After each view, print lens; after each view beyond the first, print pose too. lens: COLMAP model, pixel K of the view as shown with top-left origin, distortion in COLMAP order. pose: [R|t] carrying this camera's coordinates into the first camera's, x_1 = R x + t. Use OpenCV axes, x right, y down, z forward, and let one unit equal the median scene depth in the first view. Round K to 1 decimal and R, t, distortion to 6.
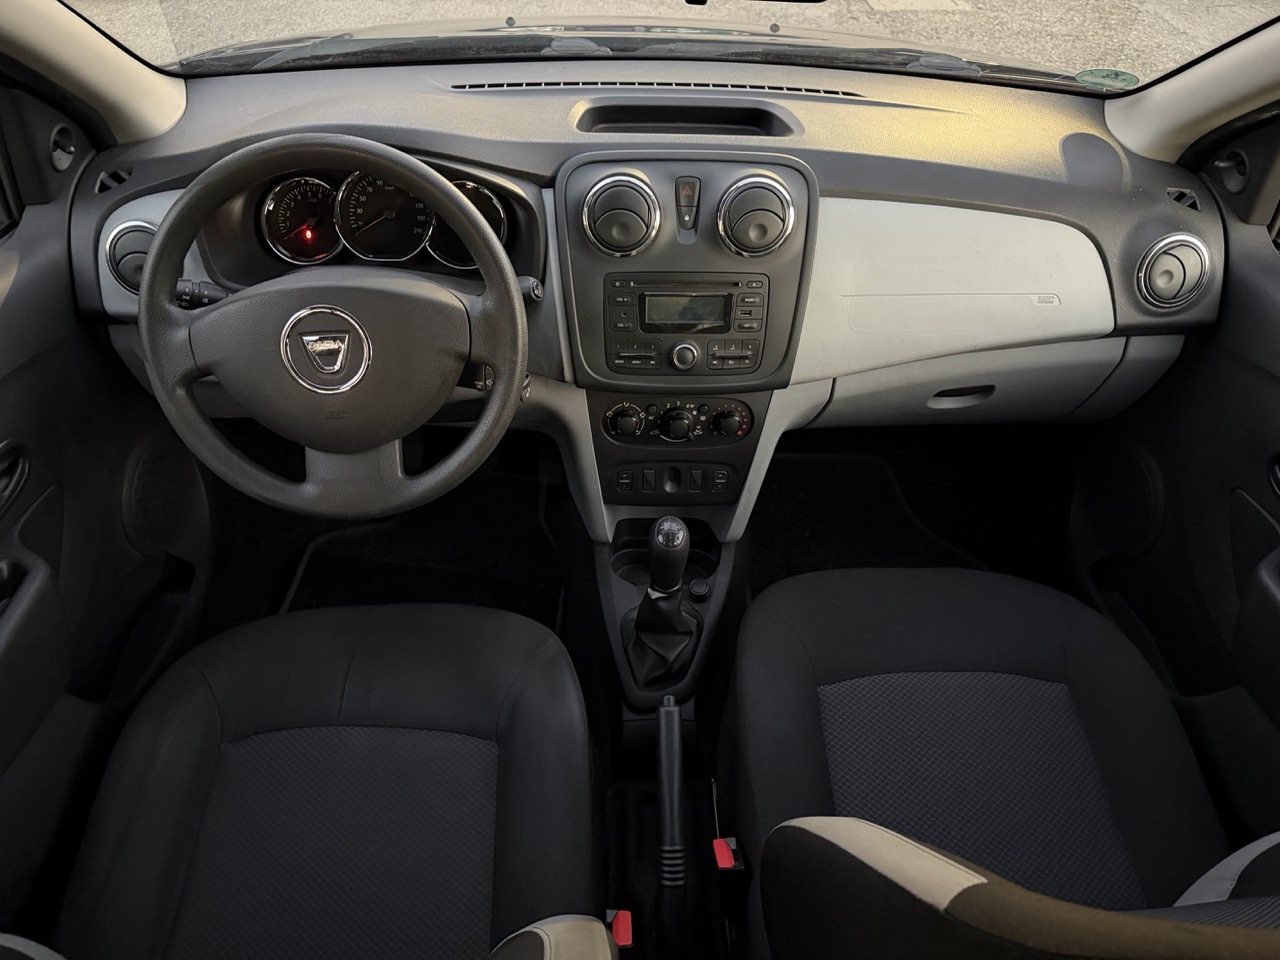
lens RADIAL K [[904.5, 0, 642.3], [0, 904.5, 482.6], [0, 0, 1]] dist [0.025741, -0.032736]
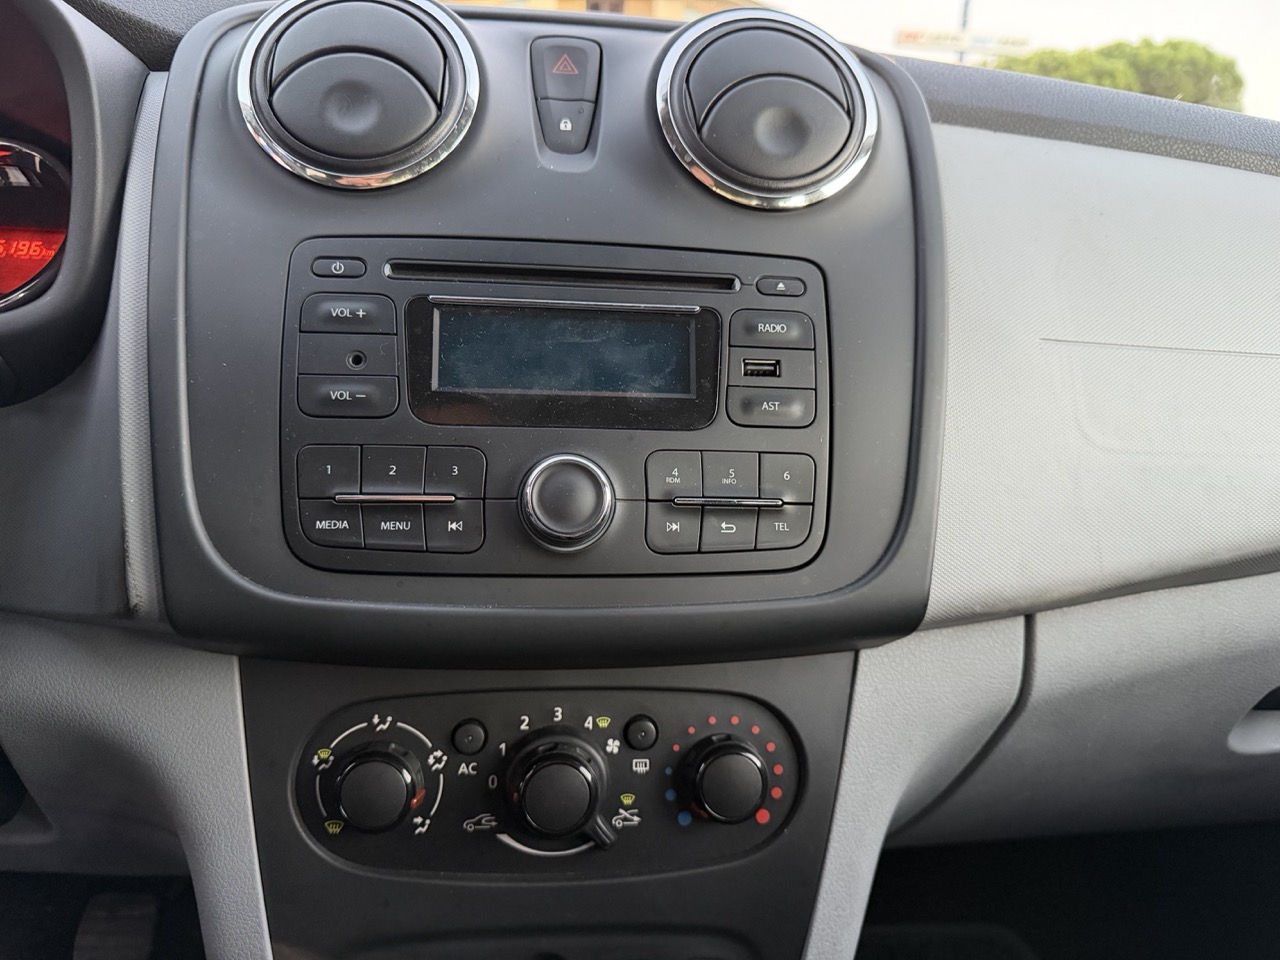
lens RADIAL K [[904.5, 0, 634.5], [0, 904.5, 487.4], [0, 0, 1]] dist [0.025741, -0.032736]
pose [[0.997138, -0.010573, 0.074854, 0.044092], [0.046323, 0.867956, -0.494475, -0.001909], [-0.059742, 0.496528, 0.865962, 0.706061]]
